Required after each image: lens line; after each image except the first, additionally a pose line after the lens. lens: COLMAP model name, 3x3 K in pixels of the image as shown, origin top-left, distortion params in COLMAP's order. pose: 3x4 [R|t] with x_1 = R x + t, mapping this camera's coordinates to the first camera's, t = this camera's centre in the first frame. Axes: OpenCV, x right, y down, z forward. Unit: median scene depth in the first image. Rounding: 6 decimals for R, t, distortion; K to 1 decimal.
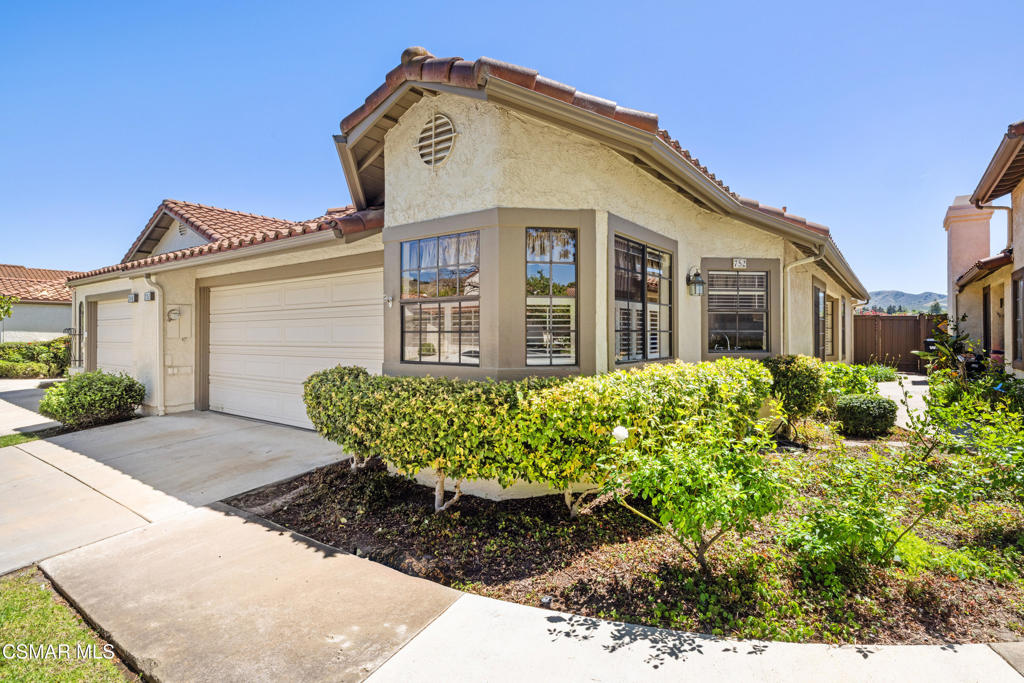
lens RADIAL K [[518.4, 0, 513.4], [0, 518.4, 326.3], [0, 0, 1]] dist [-0.005255, 0.001100]
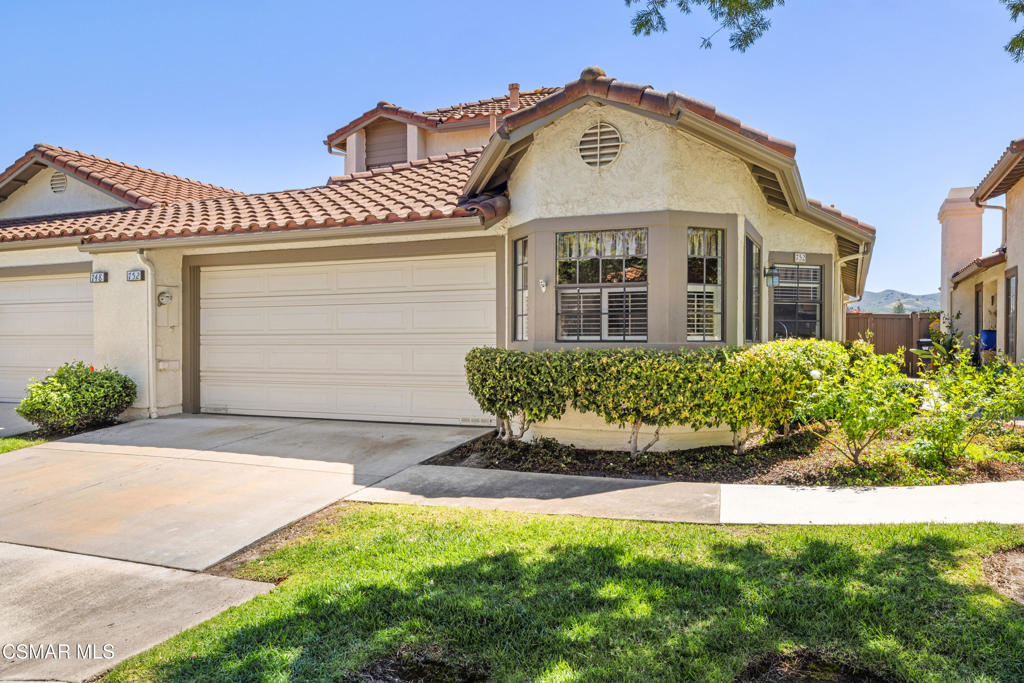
lens RADIAL K [[762.4, 0, 512.0], [0, 762.4, 345.6], [0, 0, 1]] dist [-0.003126, -0.000742]
pose [[0.976819, 0.002433, 0.214055, -0.640767], [-0.006697, 0.999793, 0.019199, 0.046405], [-0.213964, -0.020188, 0.976633, -0.556311]]
